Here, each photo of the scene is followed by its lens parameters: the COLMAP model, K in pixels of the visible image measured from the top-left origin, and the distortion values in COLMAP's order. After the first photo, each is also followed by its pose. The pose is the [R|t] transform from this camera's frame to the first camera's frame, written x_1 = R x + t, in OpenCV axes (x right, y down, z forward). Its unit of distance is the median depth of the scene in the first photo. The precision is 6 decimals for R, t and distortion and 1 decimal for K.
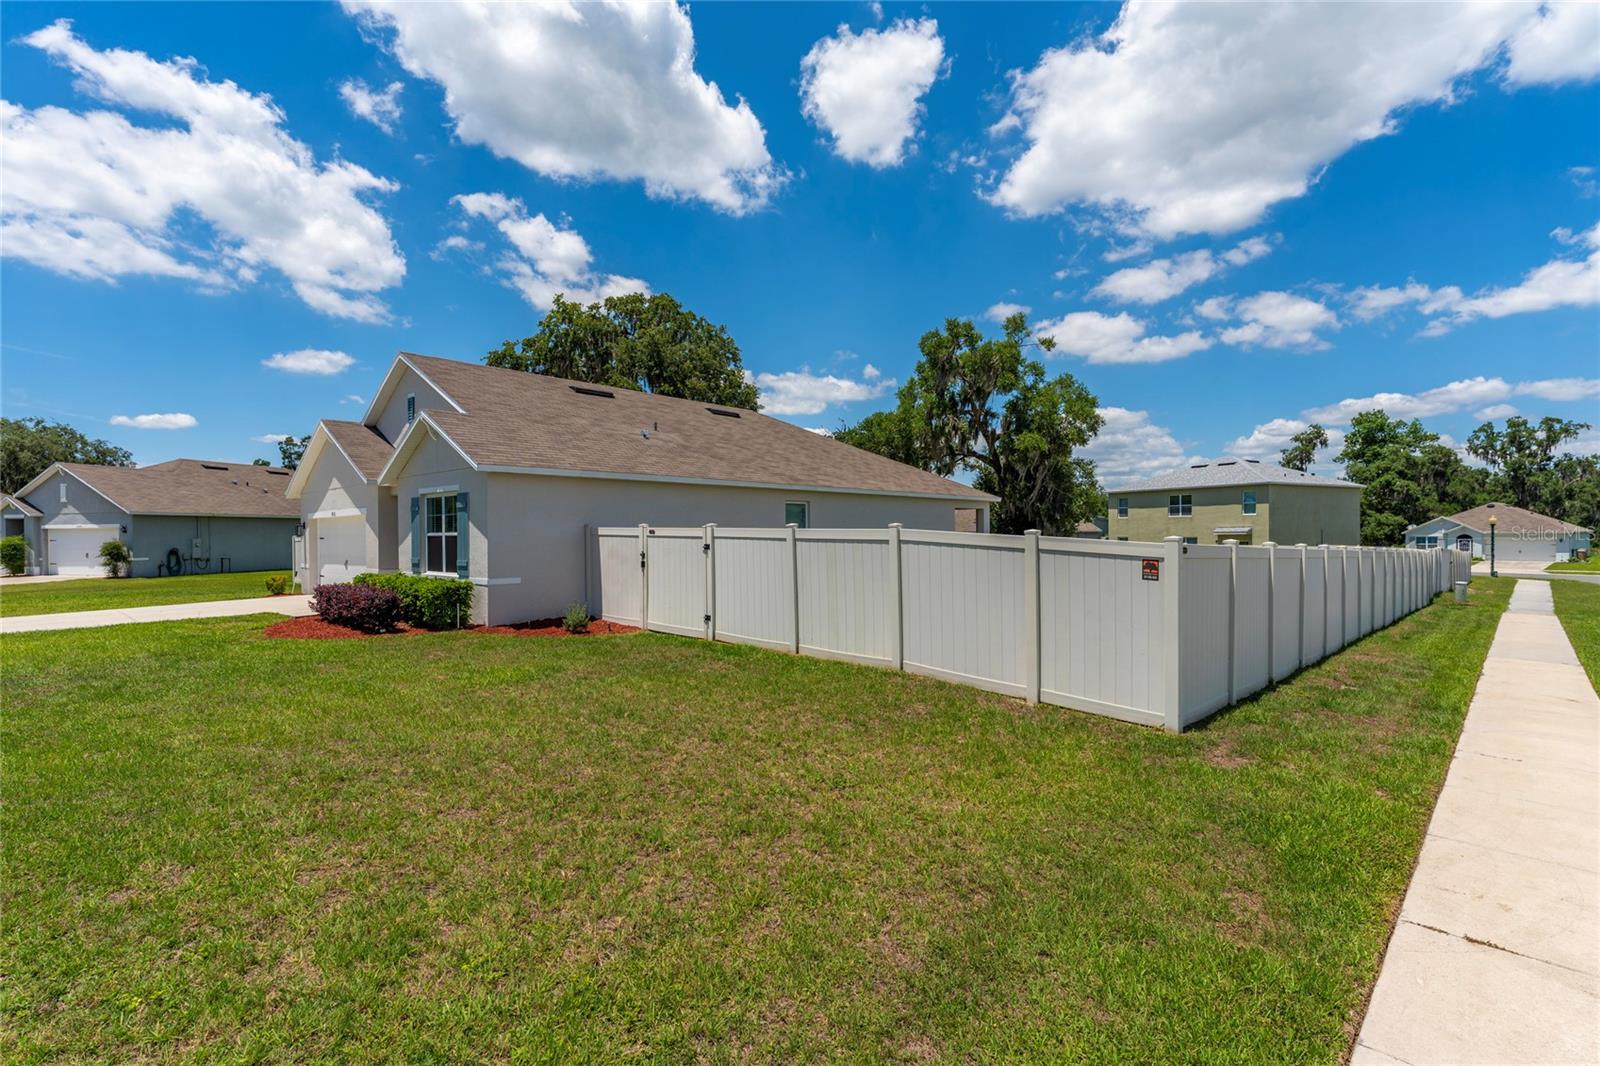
lens RADIAL K [[737.3, 0, 795.6], [0, 737.3, 530.9], [0, 0, 1]] dist [-0.009339, 0.002904]
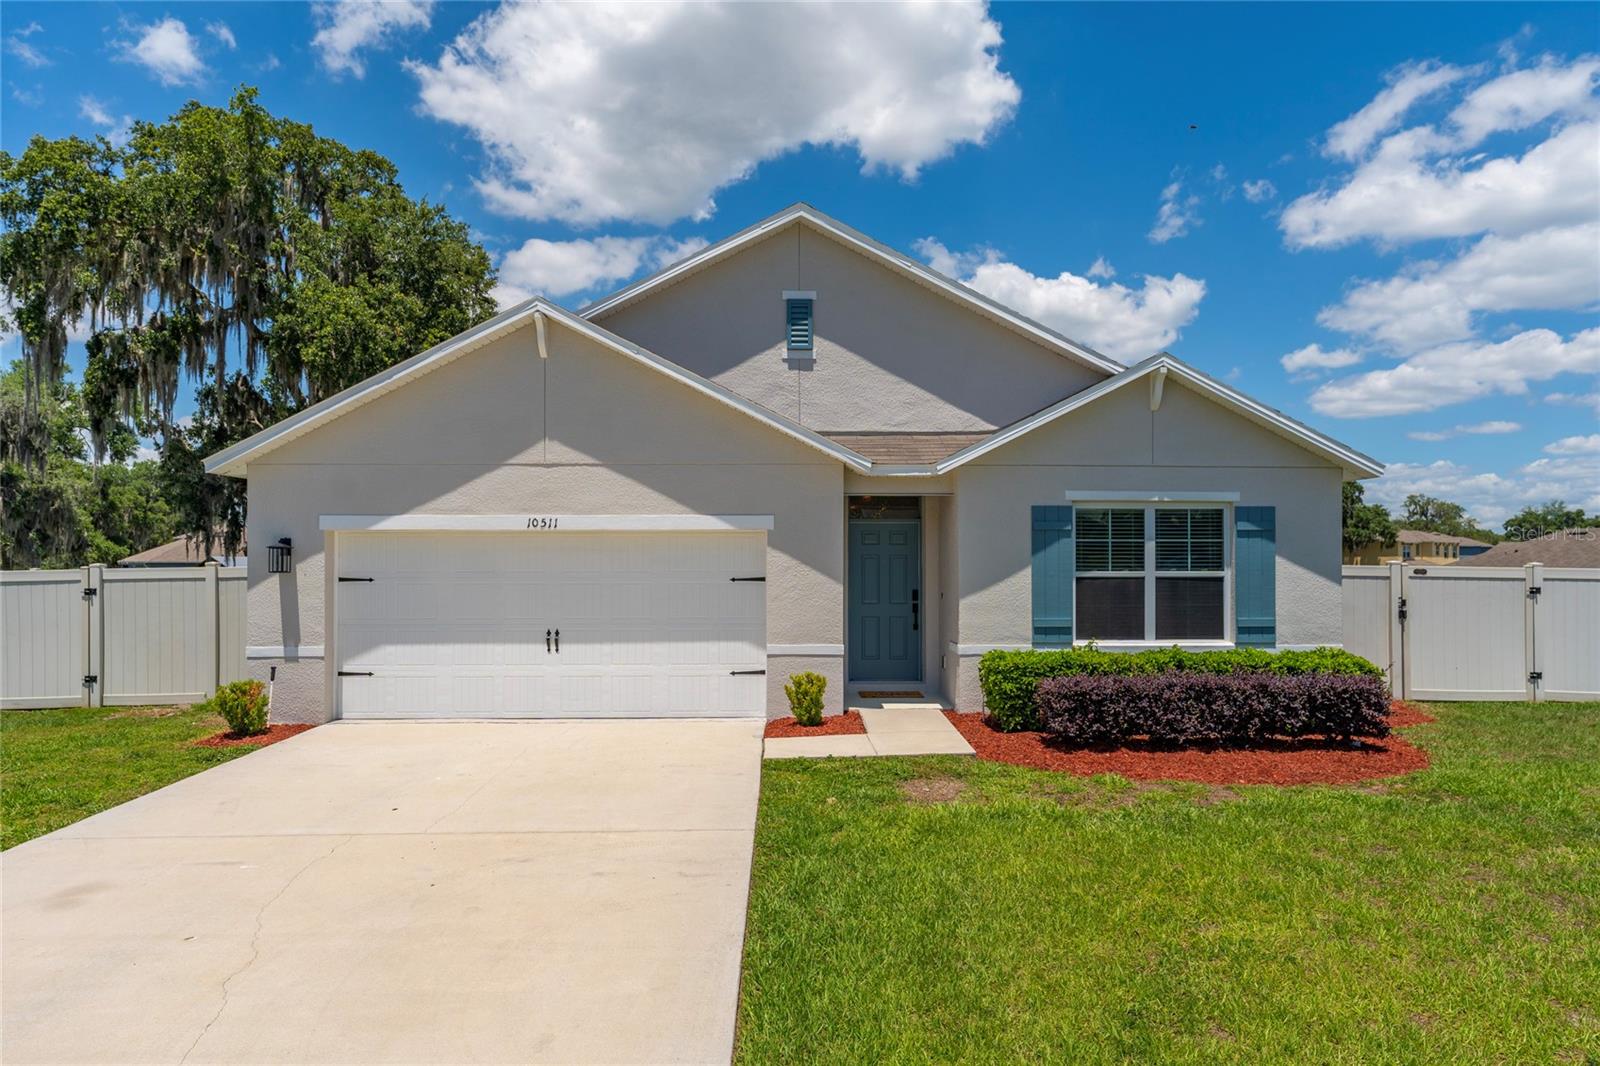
lens RADIAL K [[941.0, 0, 819.0], [0, 941.0, 556.5], [0, 0, 1]] dist [0.001127, 0.000900]
pose [[0.719872, 0.011266, 0.694015, -0.252571], [-0.007876, 0.999936, -0.008062, -0.000211], [-0.694062, 0.000338, 0.719915, 0.138234]]
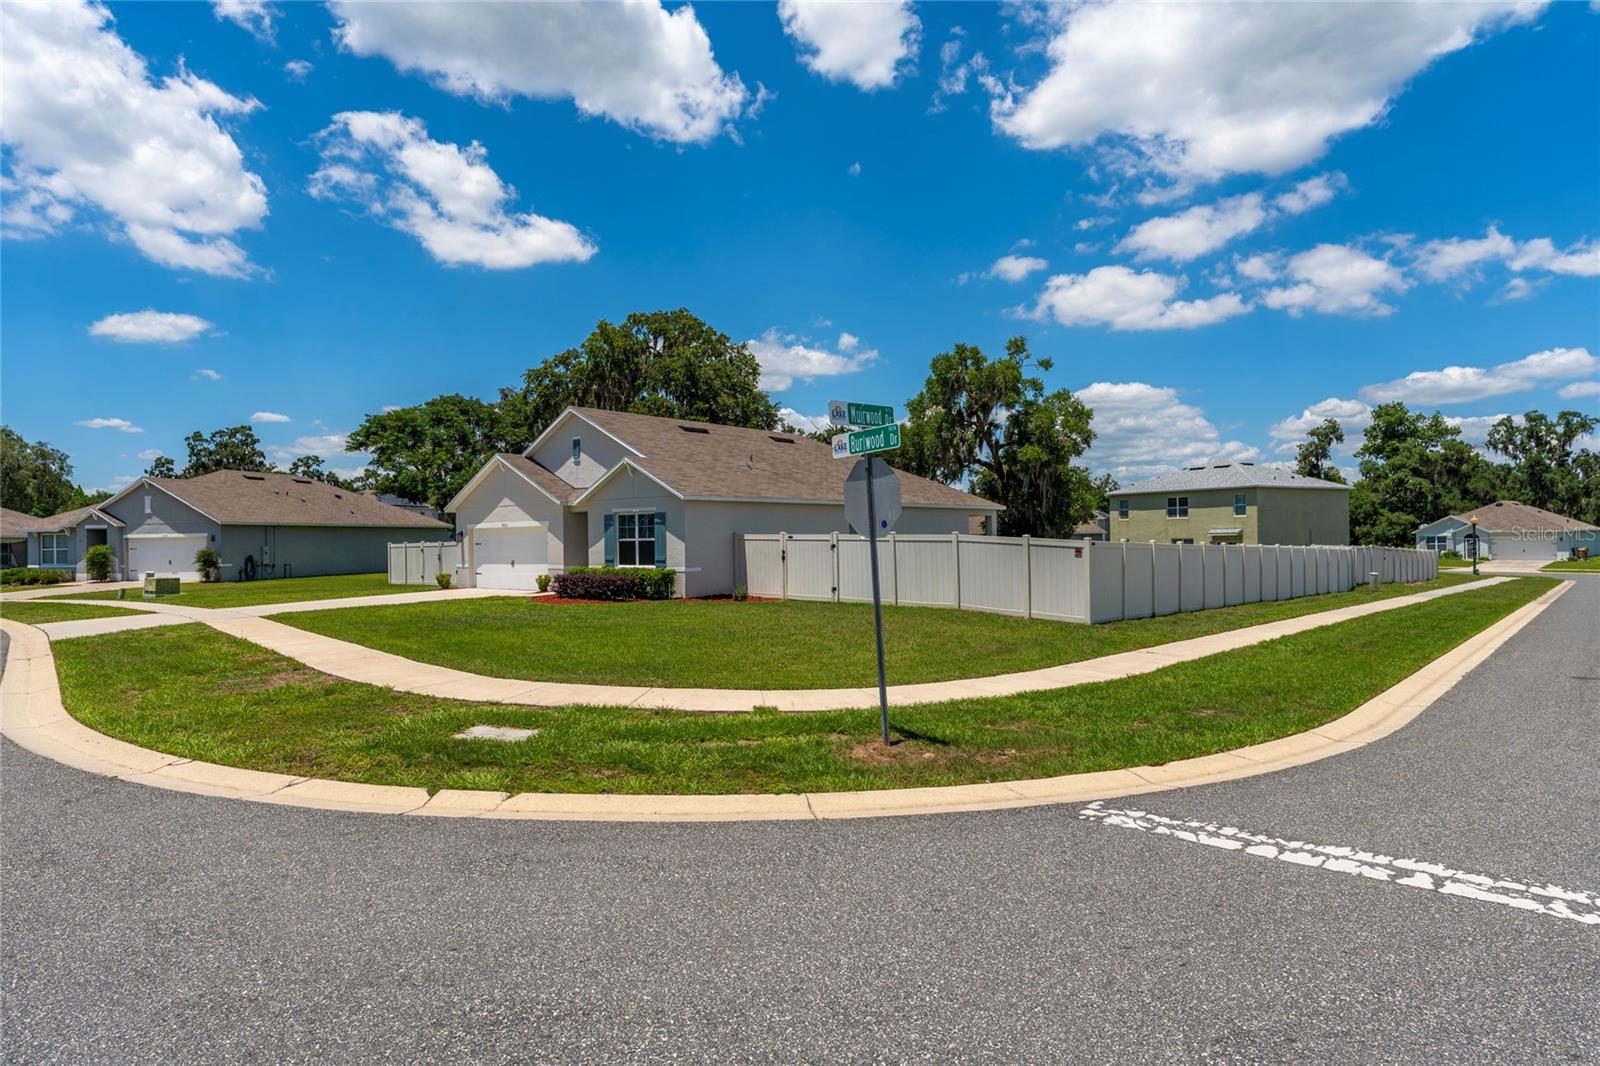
lens RADIAL K [[904.9, 0, 804.1], [0, 904.9, 545.0], [0, 0, 1]] dist [0.007167, -0.003177]
pose [[0.998704, -0.007557, 0.050331, -0.048821], [0.006950, 0.999901, 0.012219, -0.001040], [-0.050418, -0.011854, 0.998658, -0.185242]]
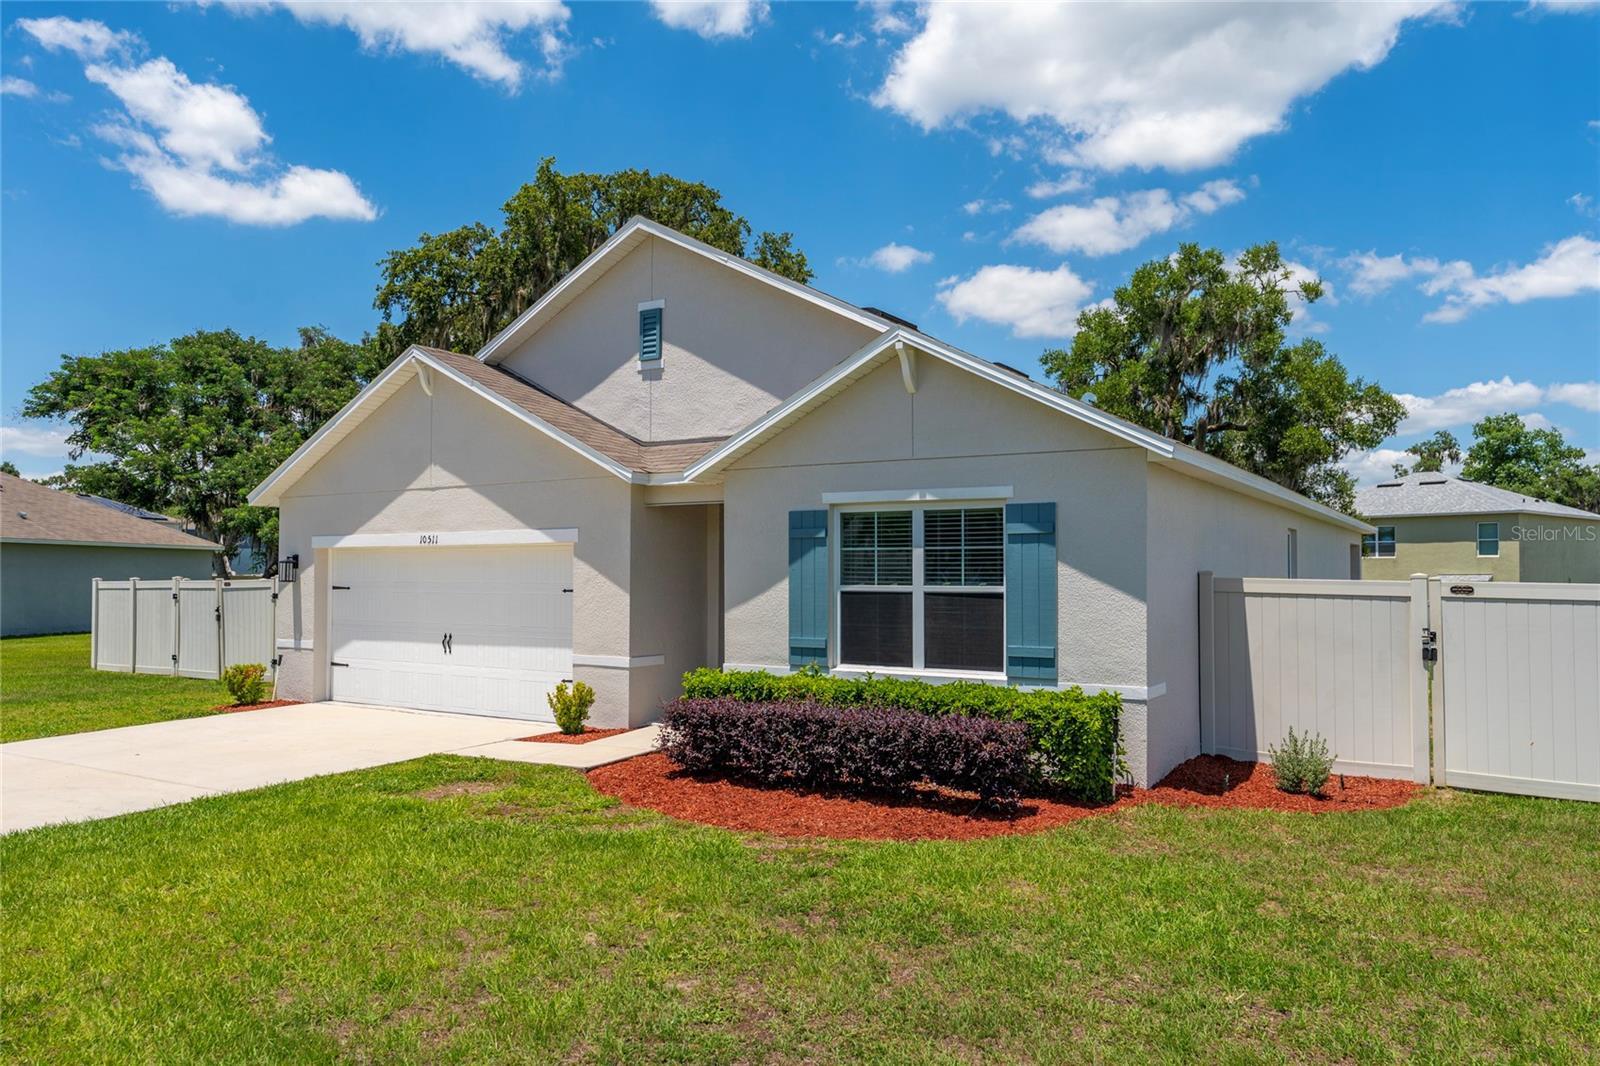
lens RADIAL K [[1105.4, 0, 787.0], [0, 1105.4, 536.6], [0, 0, 1]] dist [-0.006299, 0.005348]
pose [[0.984001, 0.015062, 0.177525, -0.147861], [-0.009568, 0.999450, -0.031758, -0.001166], [-0.177906, 0.029551, 0.983604, 0.064246]]
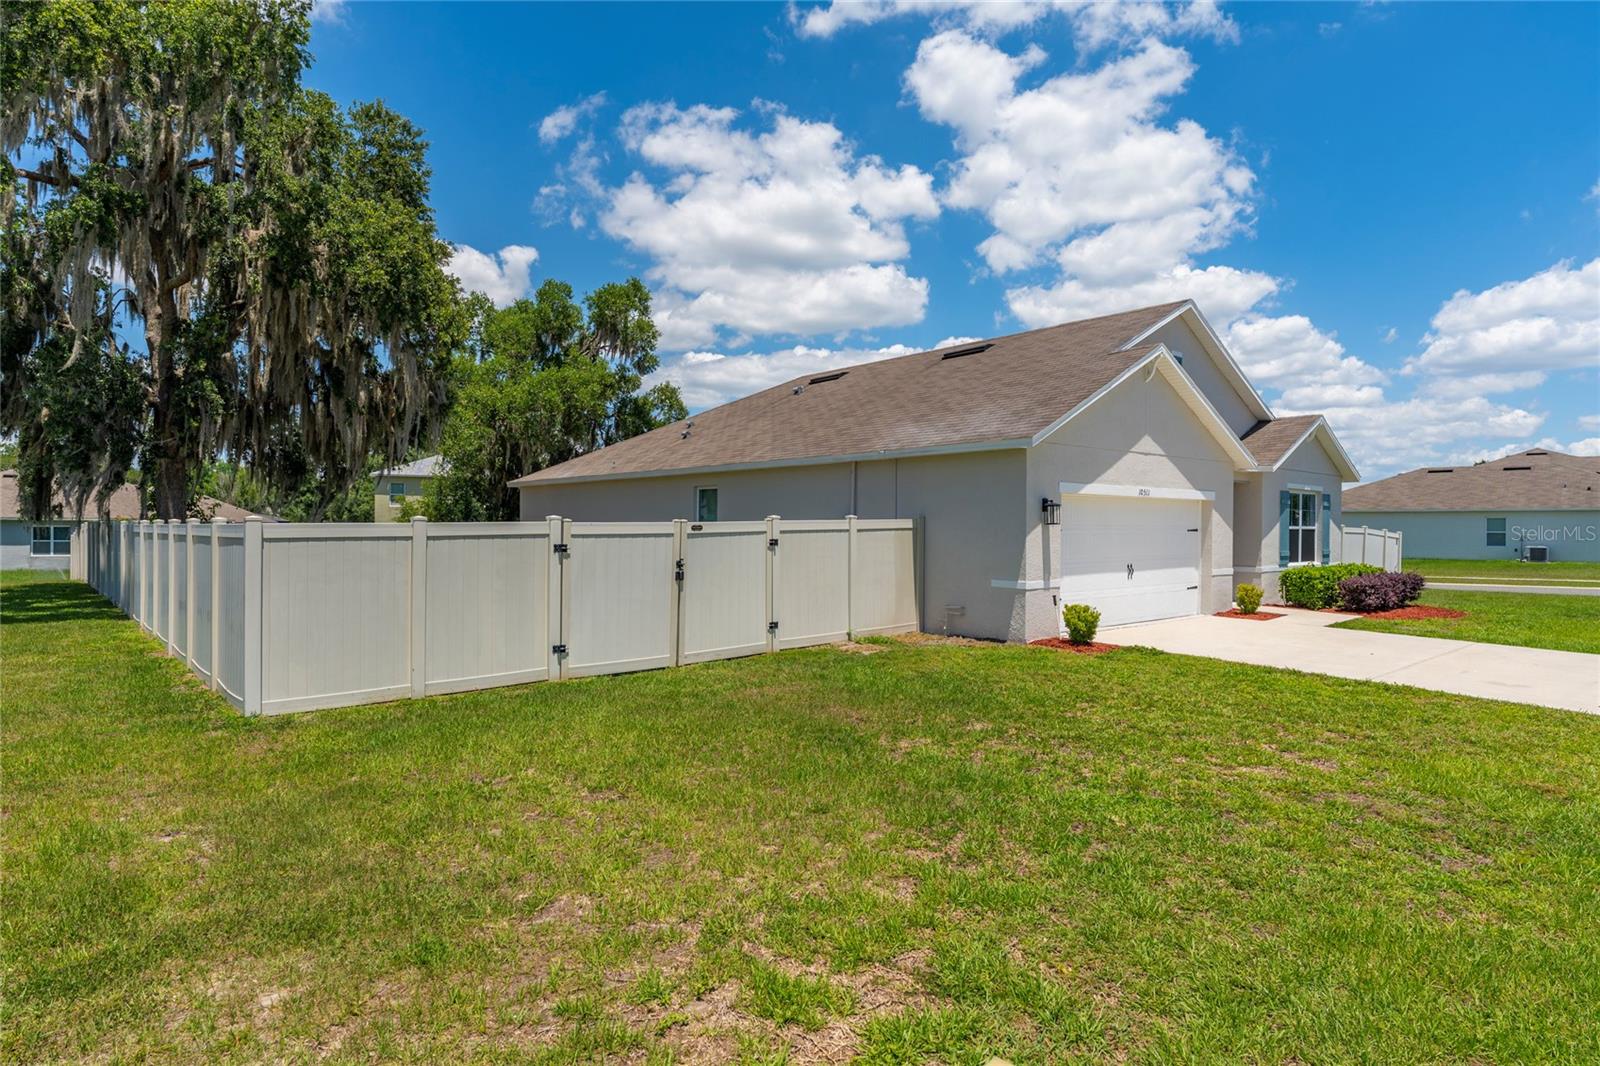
lens RADIAL K [[904.9, 0, 799.0], [0, 904.9, 530.7], [0, 0, 1]] dist [0.007167, -0.003177]
pose [[0.107365, 0.001032, 0.994219, -0.409935], [-0.012050, 0.999927, 0.000264, 0.003874], [-0.994147, -0.012009, 0.107370, 0.343186]]
